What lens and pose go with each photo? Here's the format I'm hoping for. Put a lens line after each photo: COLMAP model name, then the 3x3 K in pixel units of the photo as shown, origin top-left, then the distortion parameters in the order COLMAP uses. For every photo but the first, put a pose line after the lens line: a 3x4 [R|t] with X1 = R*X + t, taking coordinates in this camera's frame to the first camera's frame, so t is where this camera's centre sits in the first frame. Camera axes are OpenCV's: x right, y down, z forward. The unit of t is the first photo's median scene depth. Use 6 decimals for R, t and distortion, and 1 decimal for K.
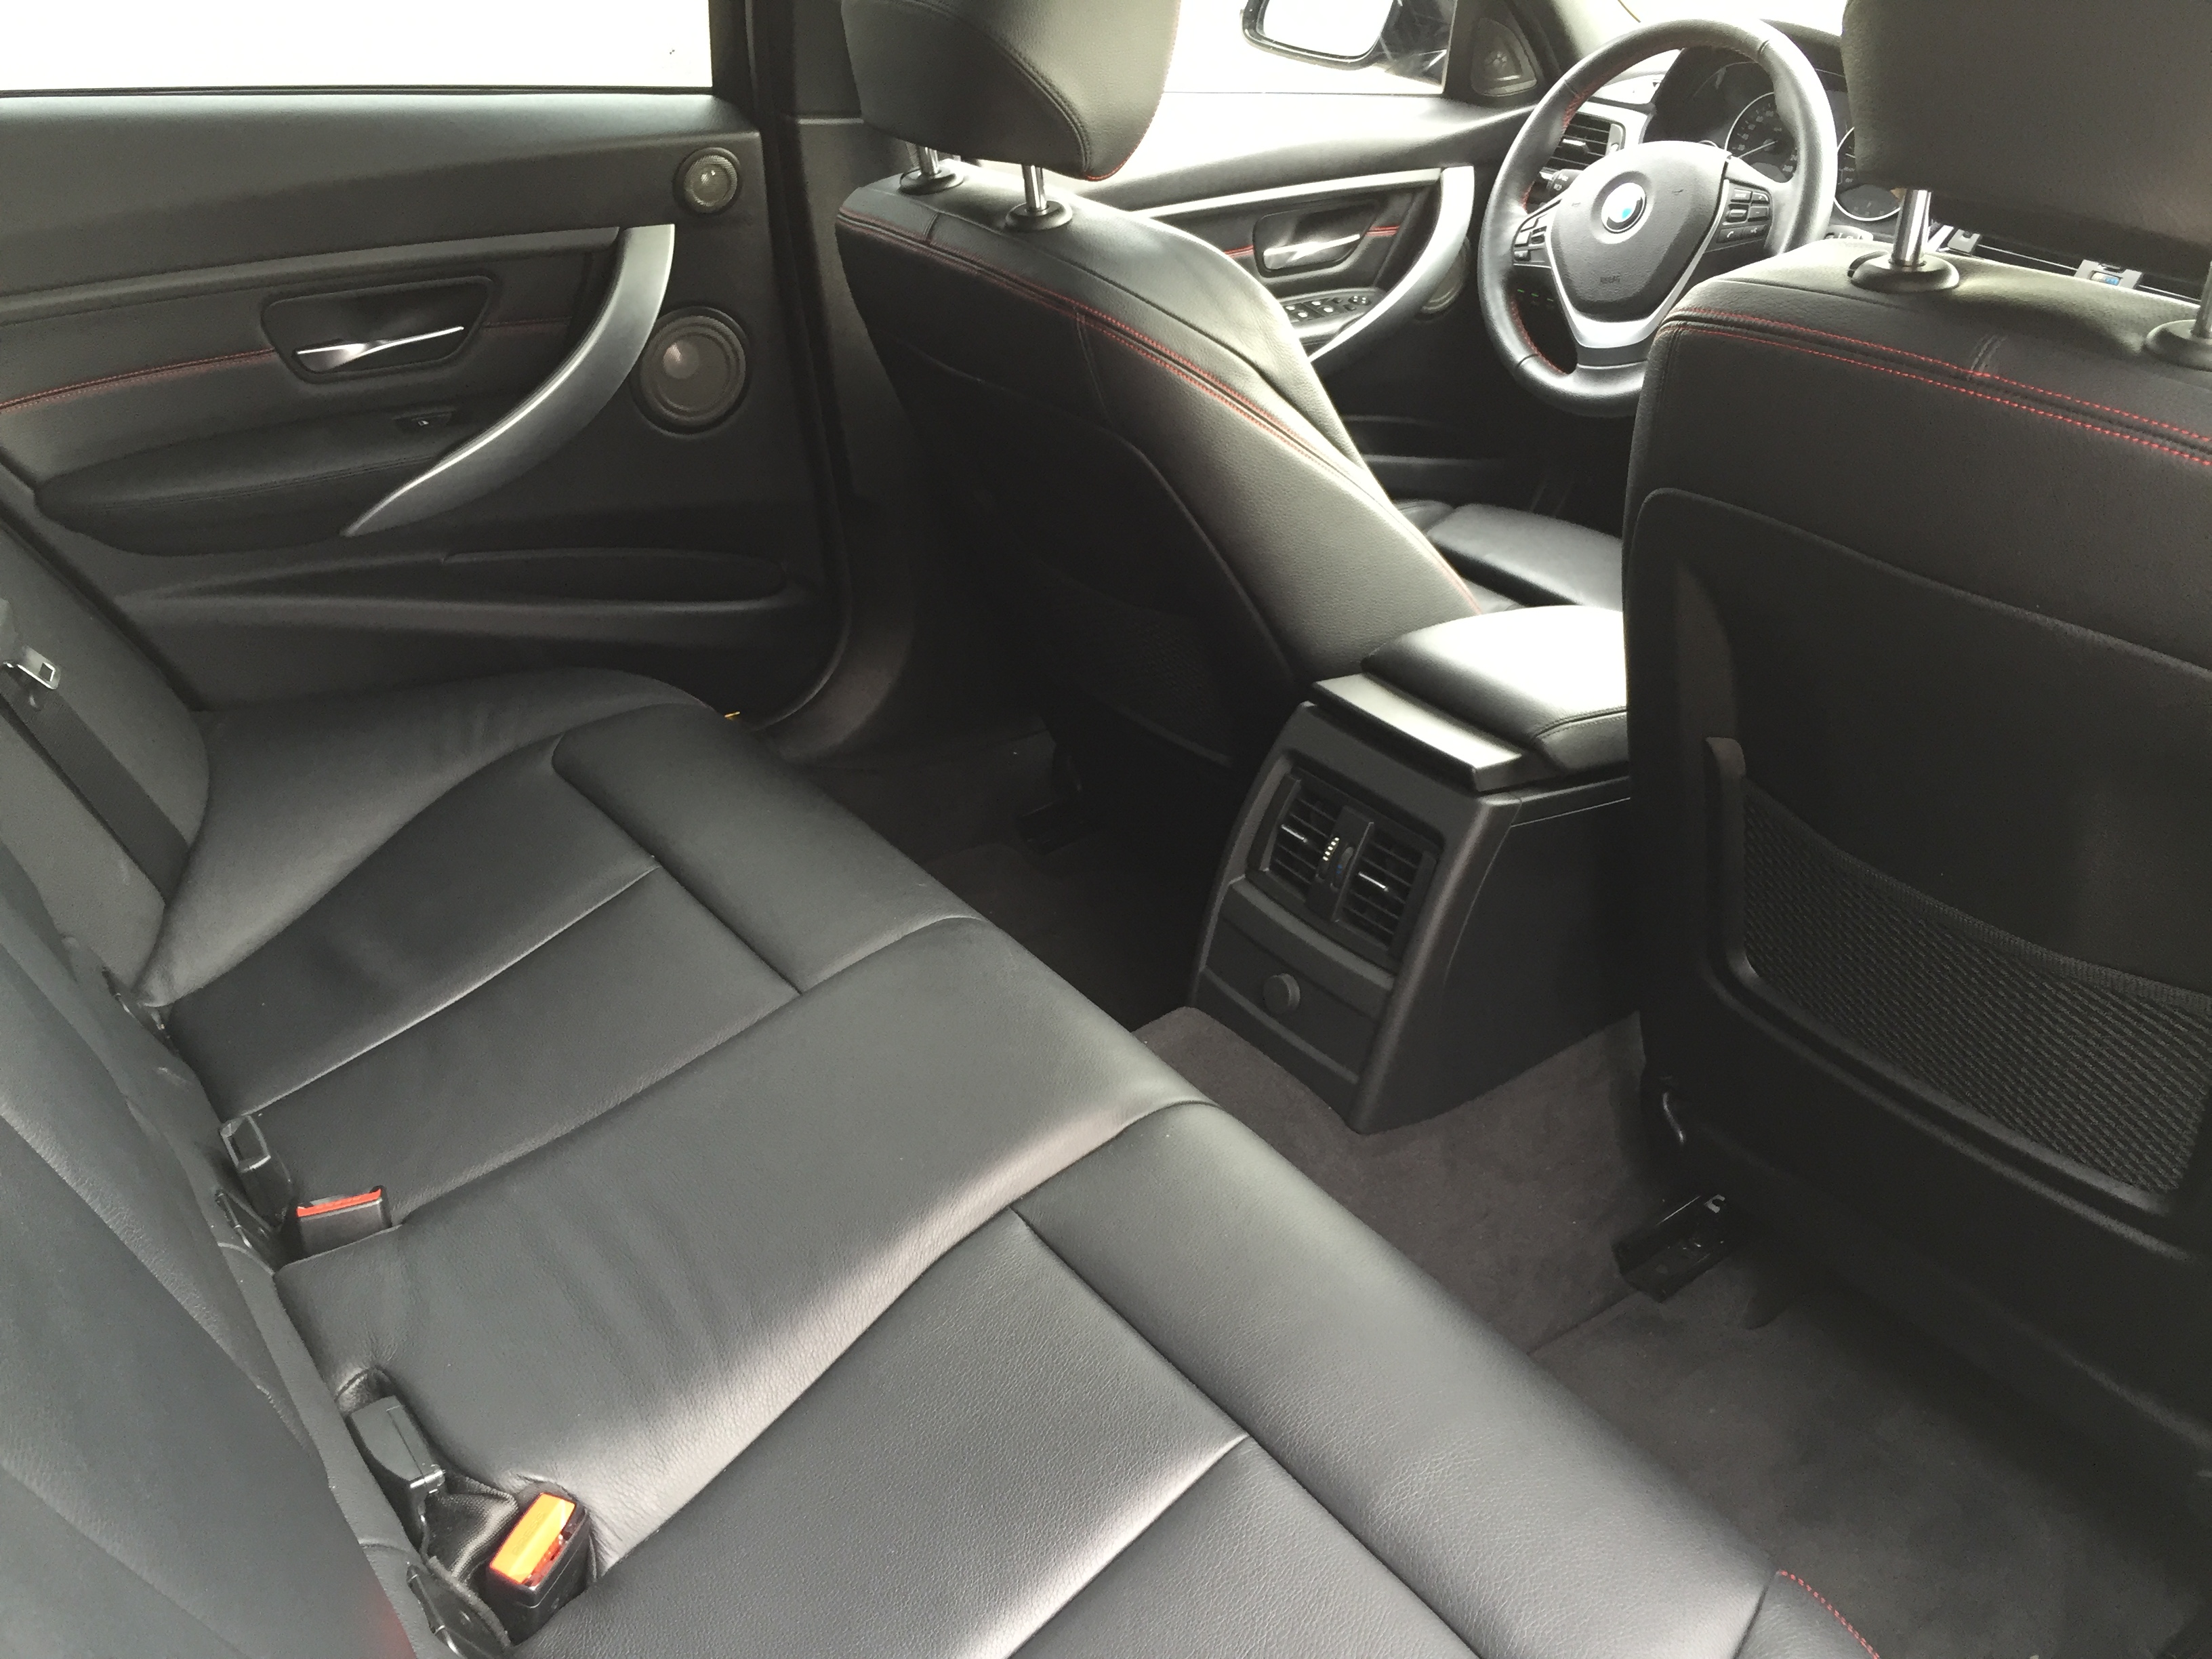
lens RADIAL K [[1955.4, 0, 1106.0], [0, 1955.4, 829.5], [0, 0, 1]] dist [-0.005193, -0.002195]
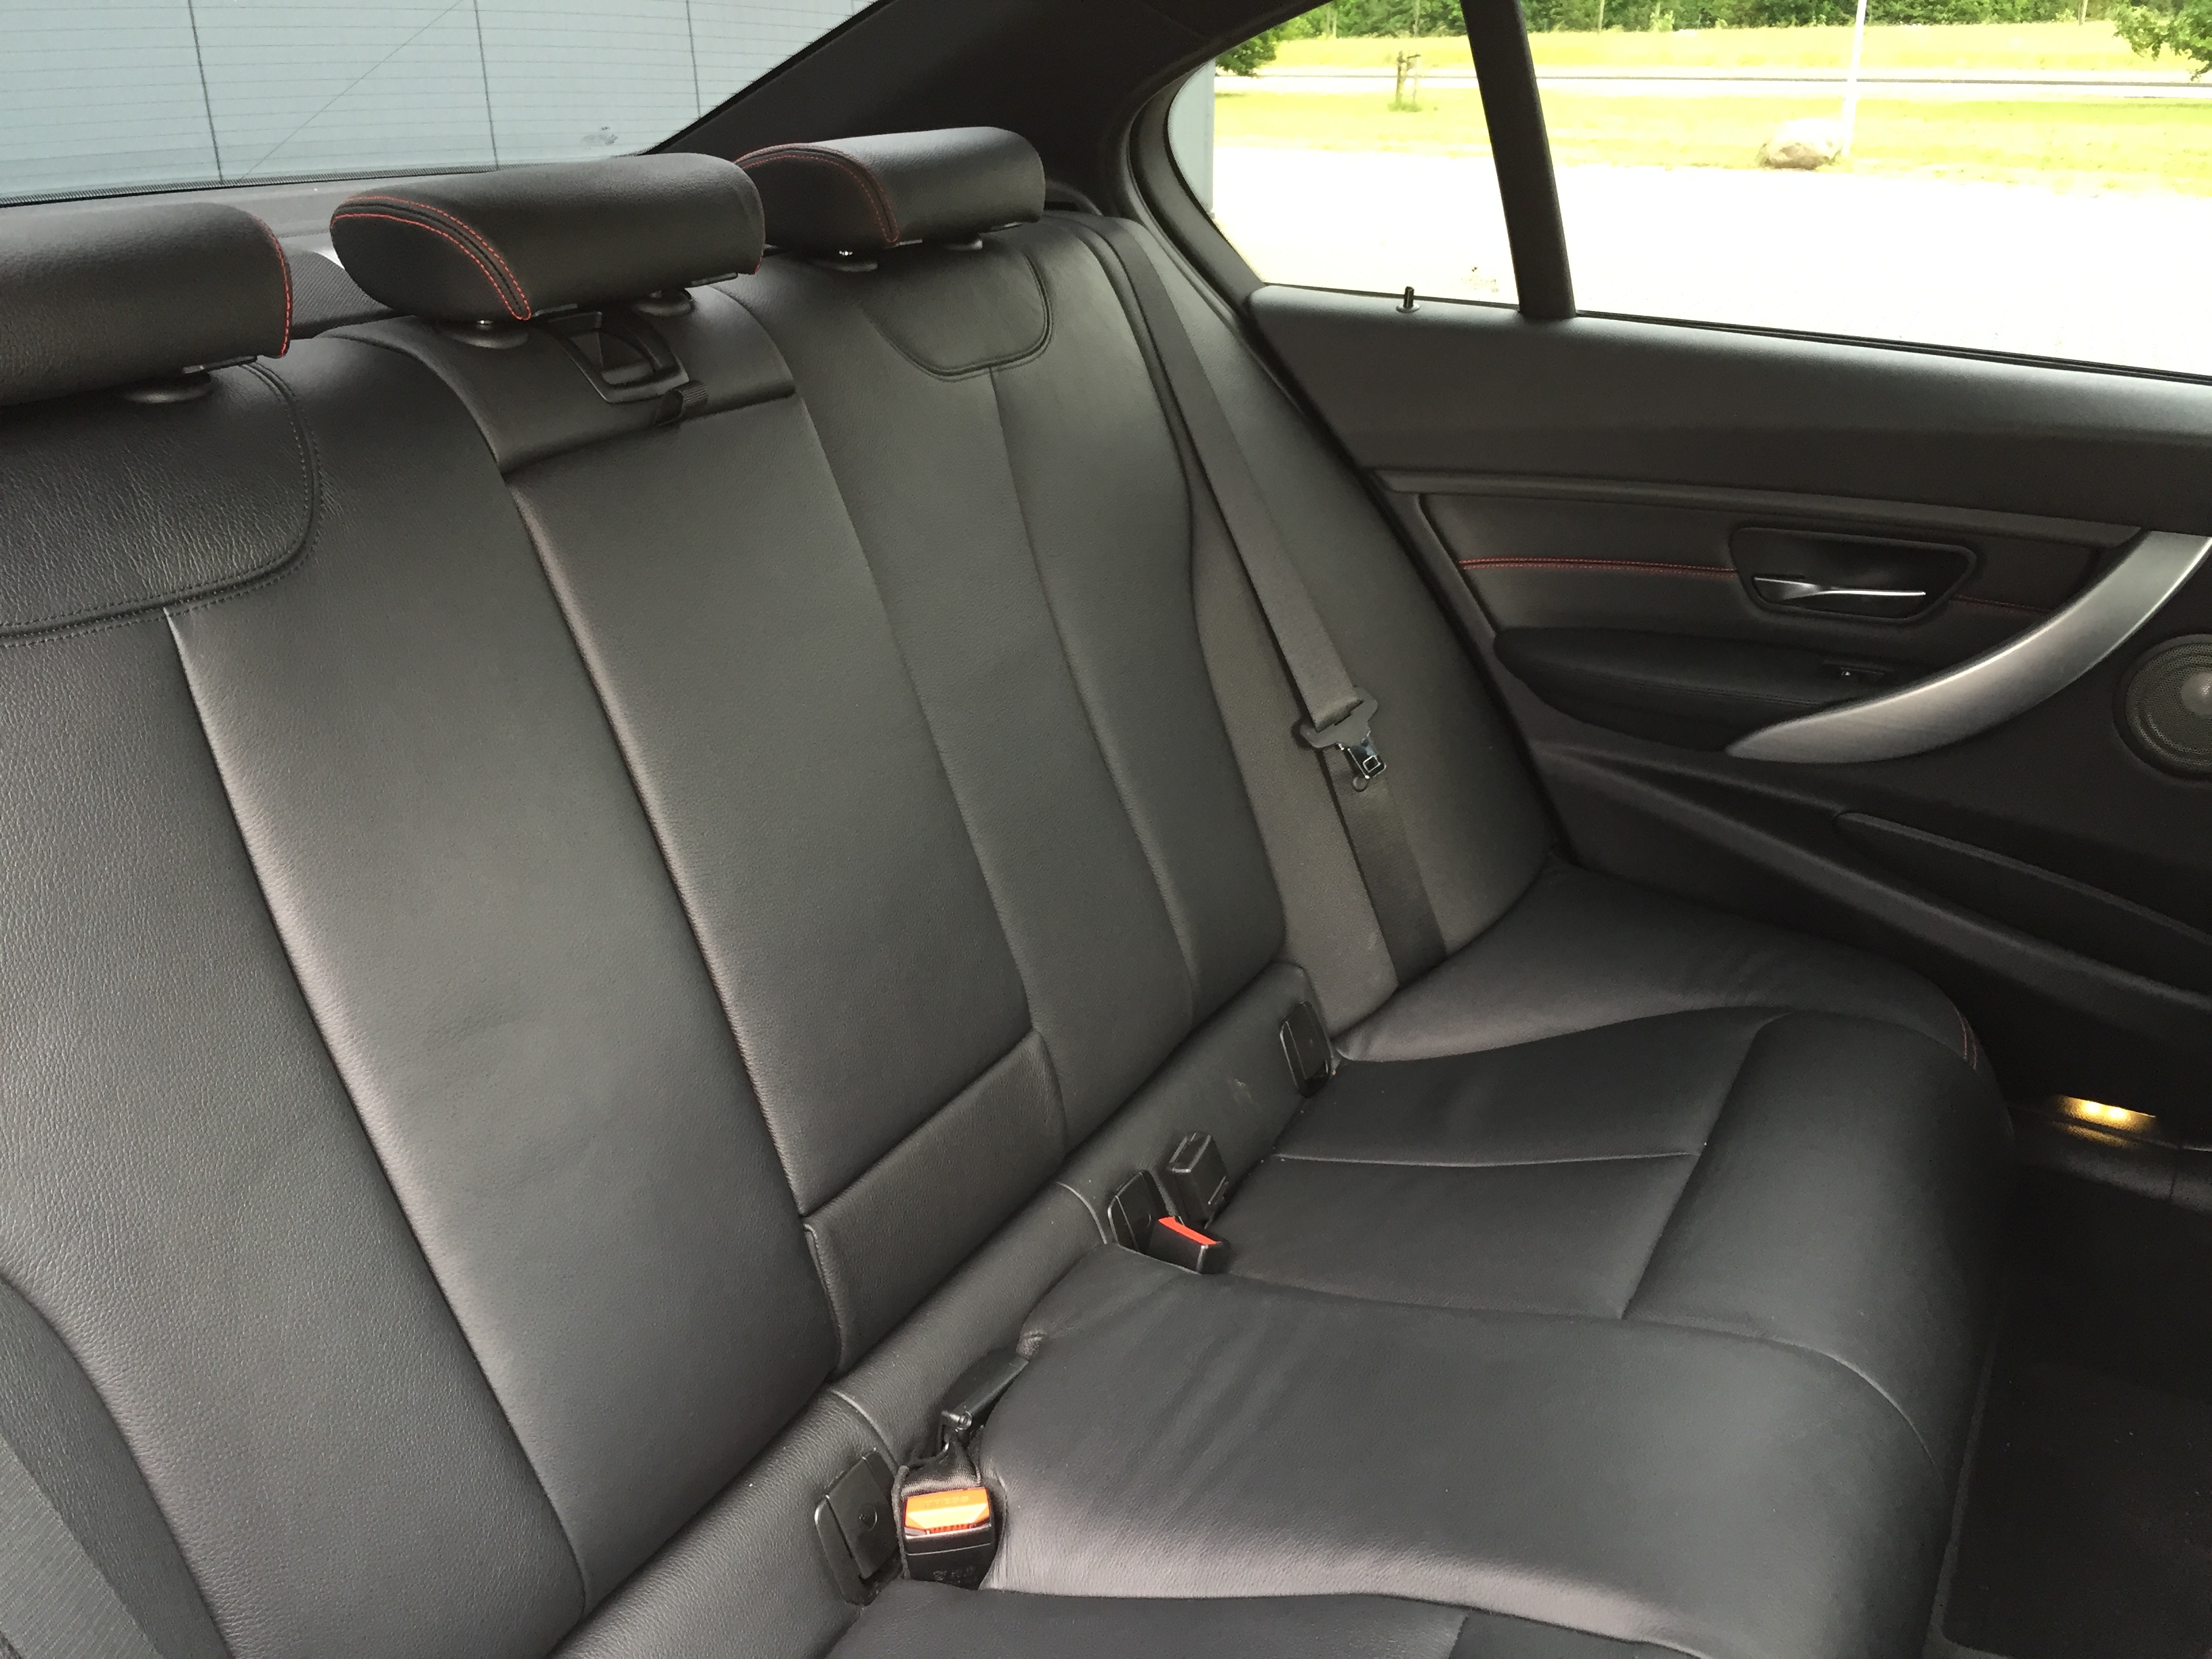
lens RADIAL K [[1955.4, 0, 1106.0], [0, 1955.4, 829.5], [0, 0, 1]] dist [-0.005193, -0.002195]
pose [[0.380254, 0.316752, -0.868951, 0.404984], [-0.404434, 0.901885, 0.151777, -0.142196], [0.831769, 0.293719, 0.471051, 0.261879]]
